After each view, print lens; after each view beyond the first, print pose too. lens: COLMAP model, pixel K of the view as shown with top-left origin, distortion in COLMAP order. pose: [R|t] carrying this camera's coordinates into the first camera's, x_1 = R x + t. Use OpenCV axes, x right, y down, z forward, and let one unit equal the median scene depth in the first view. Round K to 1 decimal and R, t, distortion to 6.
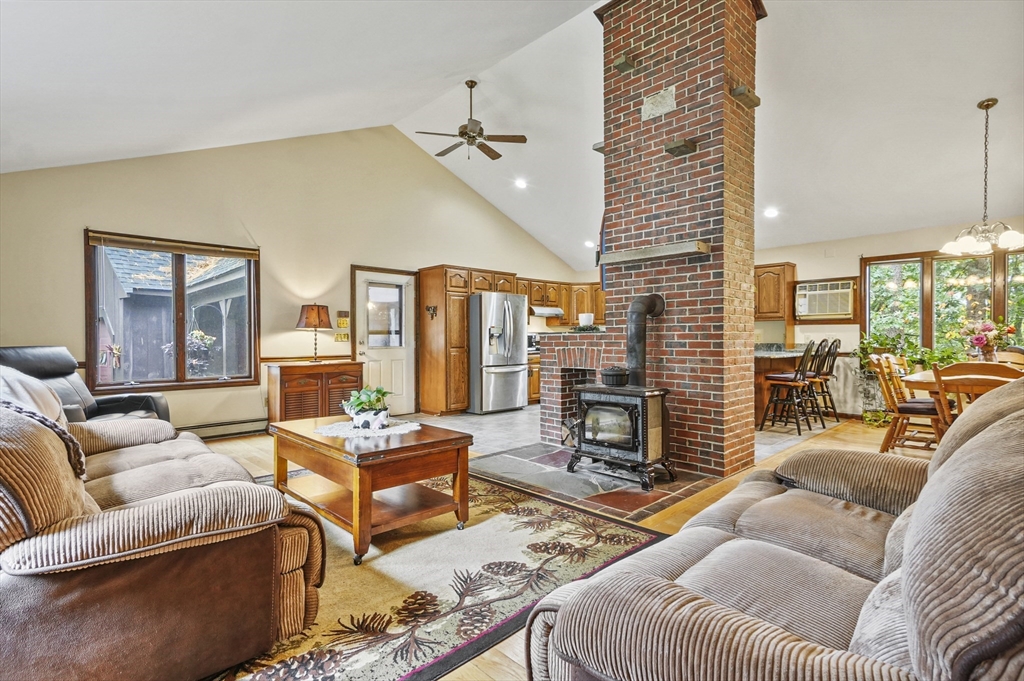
lens RADIAL K [[495.4, 0, 516.3], [0, 495.4, 342.4], [0, 0, 1]] dist [0.006591, 0.015592]
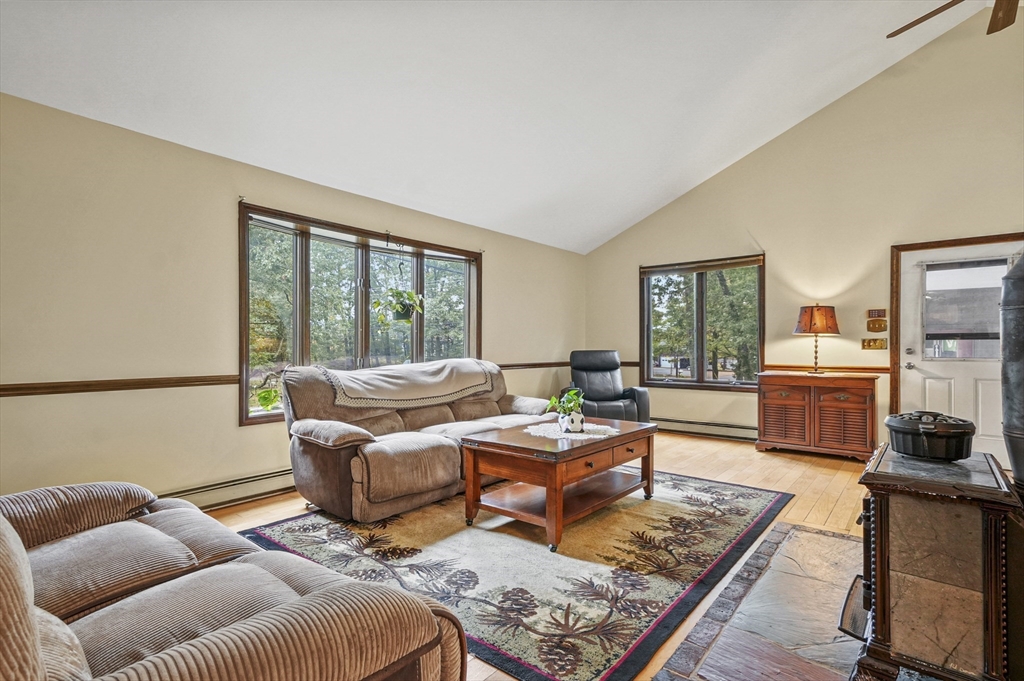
lens RADIAL K [[501.0, 0, 514.8], [0, 501.0, 346.0], [0, 0, 1]] dist [0.020470, 0.000039]
pose [[0.128295, 0.004914, -0.991724, 0.450549], [-0.009249, 0.999950, 0.003758, -0.006336], [0.991693, 0.008690, 0.128334, 0.446193]]
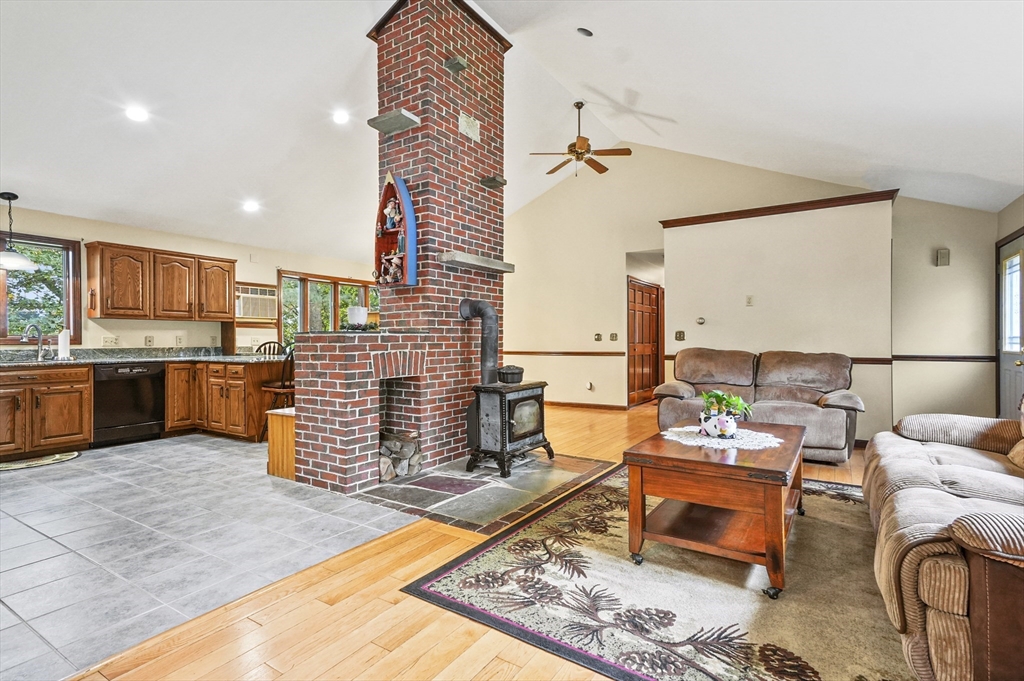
lens RADIAL K [[495.4, 0, 516.3], [0, 495.4, 342.4], [0, 0, 1]] dist [0.006591, 0.015592]
pose [[-0.231603, 0.000044, 0.972810, -0.654843], [0.011395, 0.999932, 0.002668, -0.003342], [-0.972744, 0.011704, -0.231587, 0.942024]]
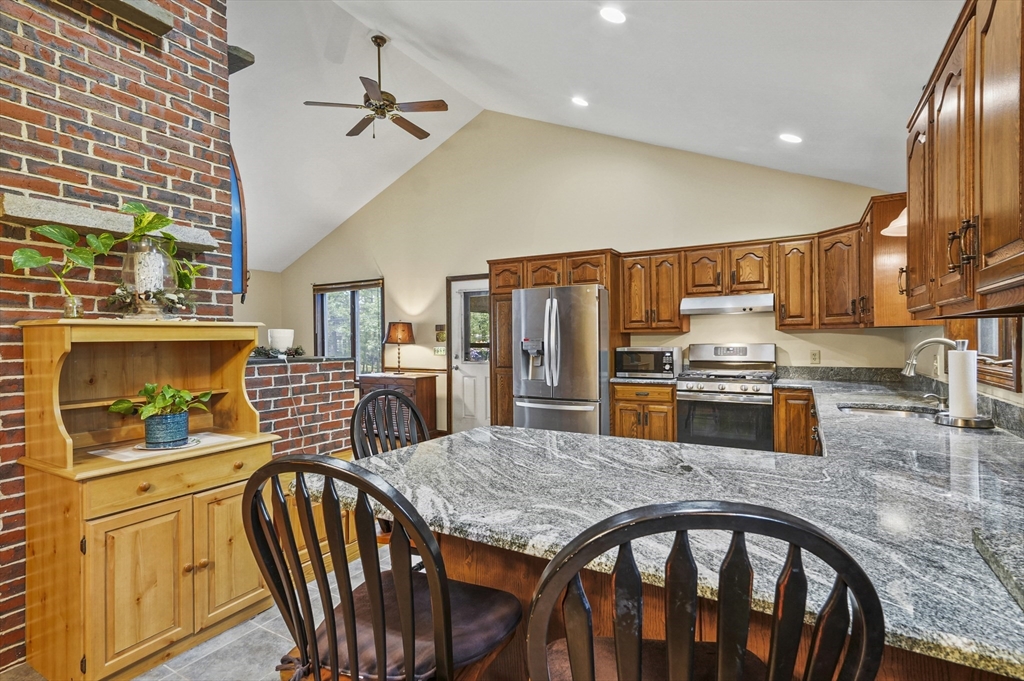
lens RADIAL K [[495.4, 0, 516.3], [0, 495.4, 342.4], [0, 0, 1]] dist [0.006591, 0.015592]
pose [[0.273860, 0.008817, -0.961729, 0.841697], [-0.001601, 0.999961, 0.008711, -0.046827], [0.961768, -0.000846, 0.273863, 1.118074]]
